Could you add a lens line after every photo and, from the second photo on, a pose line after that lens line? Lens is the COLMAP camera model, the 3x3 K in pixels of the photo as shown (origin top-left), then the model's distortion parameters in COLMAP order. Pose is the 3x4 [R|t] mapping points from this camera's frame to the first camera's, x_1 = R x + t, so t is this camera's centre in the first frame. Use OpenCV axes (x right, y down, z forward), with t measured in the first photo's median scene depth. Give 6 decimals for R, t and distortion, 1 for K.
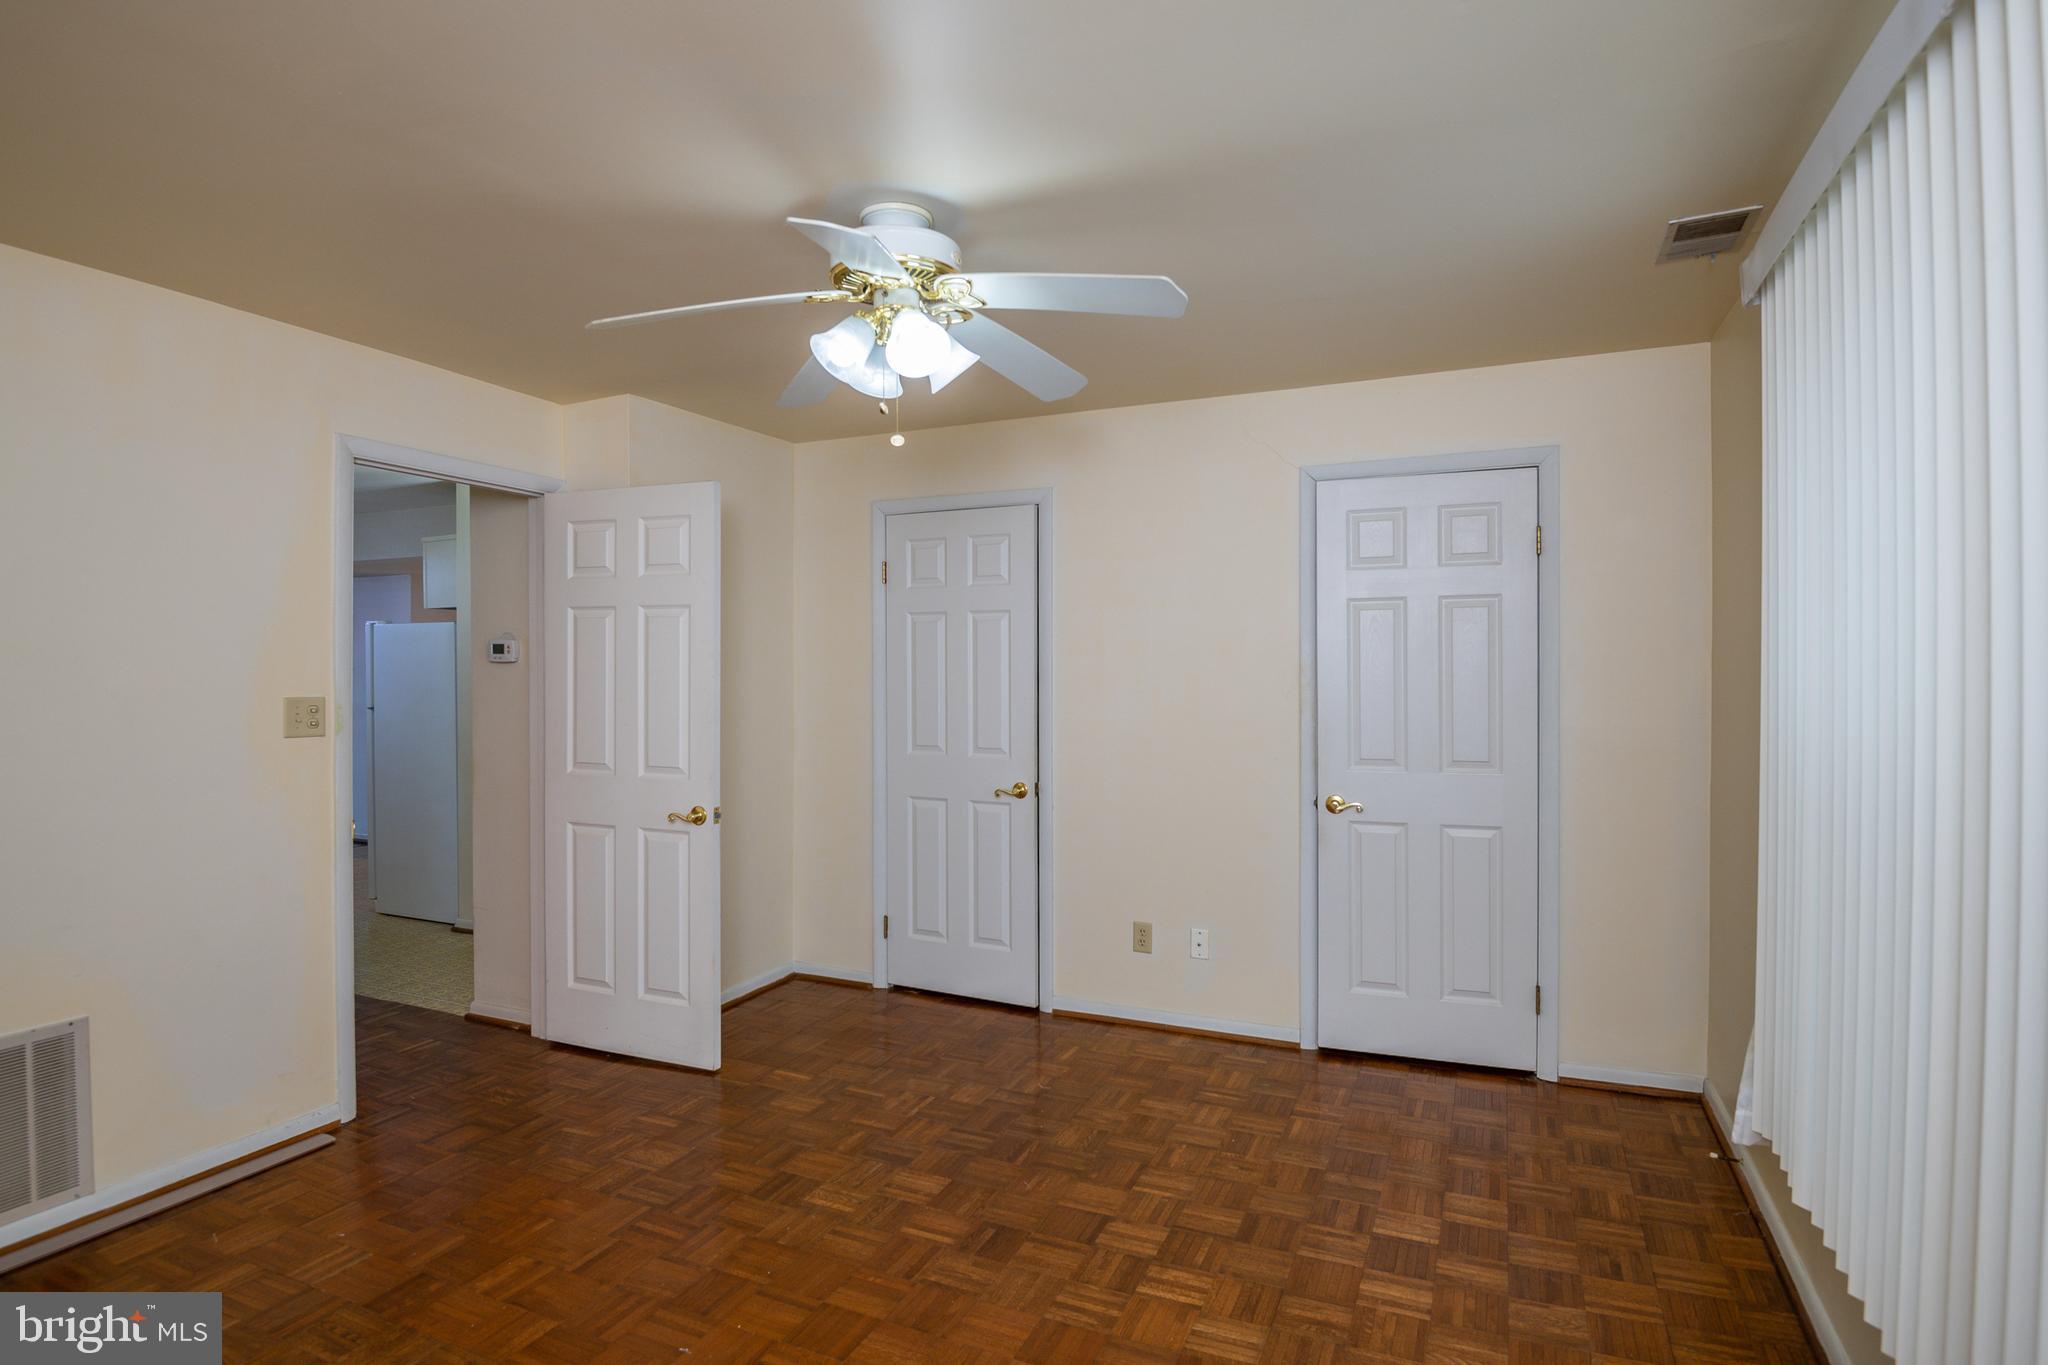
lens RADIAL K [[1083.6, 0, 1022.6], [0, 1083.6, 663.8], [0, 0, 1]] dist [0.002605, 0.000293]
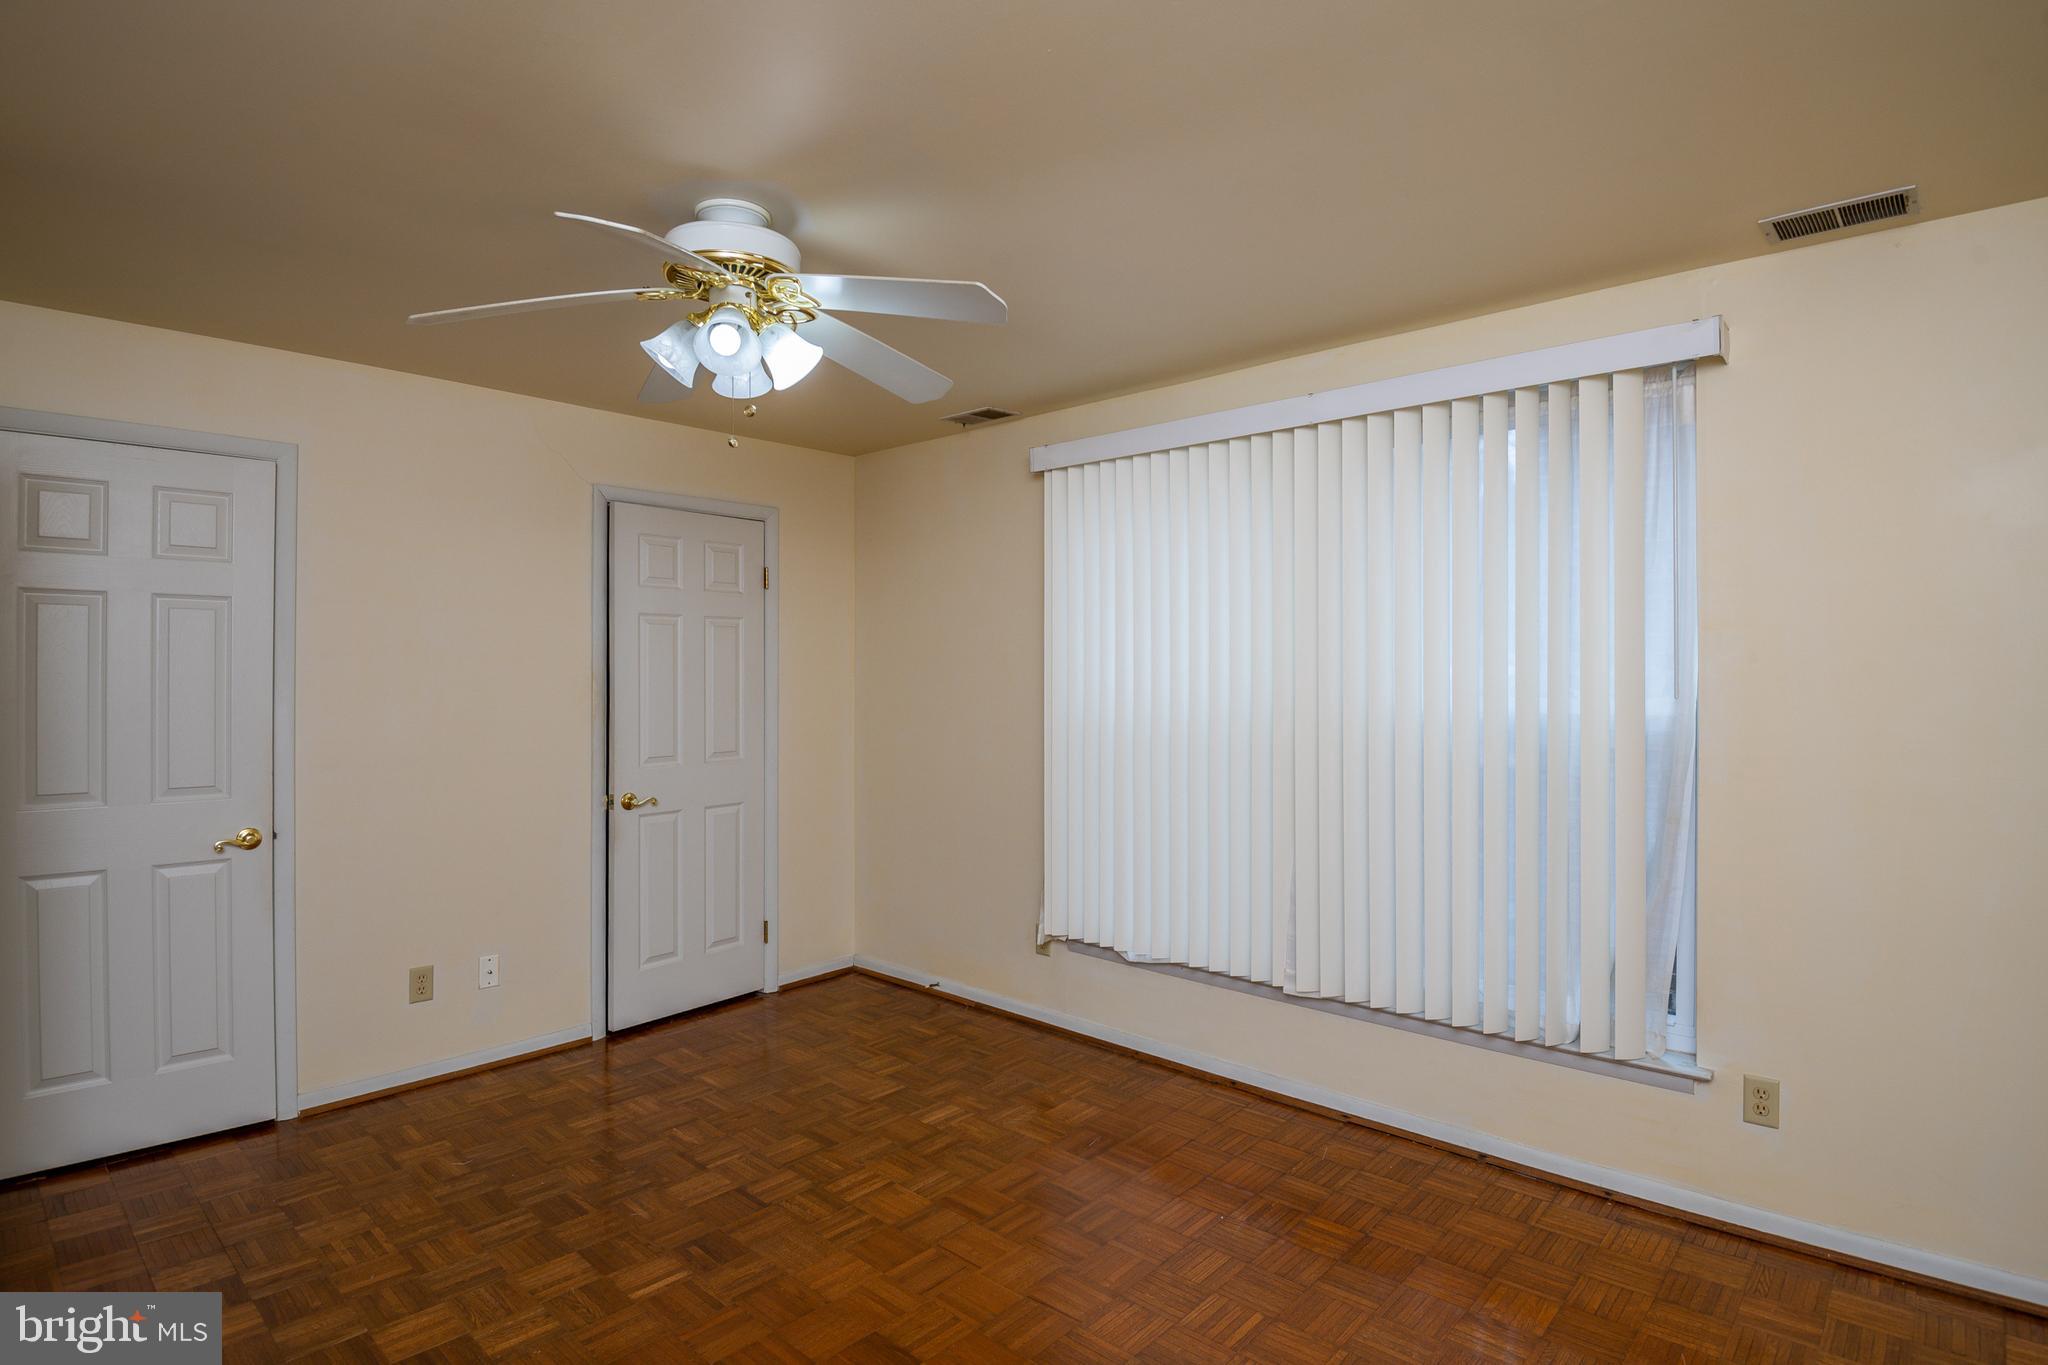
lens RADIAL K [[1055.1, 0, 1024.0], [0, 1055.1, 682.5], [0, 0, 1]] dist [0.032196, -0.000245]
pose [[0.319283, -0.001358, 0.947658, -0.683985], [-0.003191, 0.999992, 0.002508, 0.007245], [-0.947654, -0.003824, 0.319276, 0.332391]]
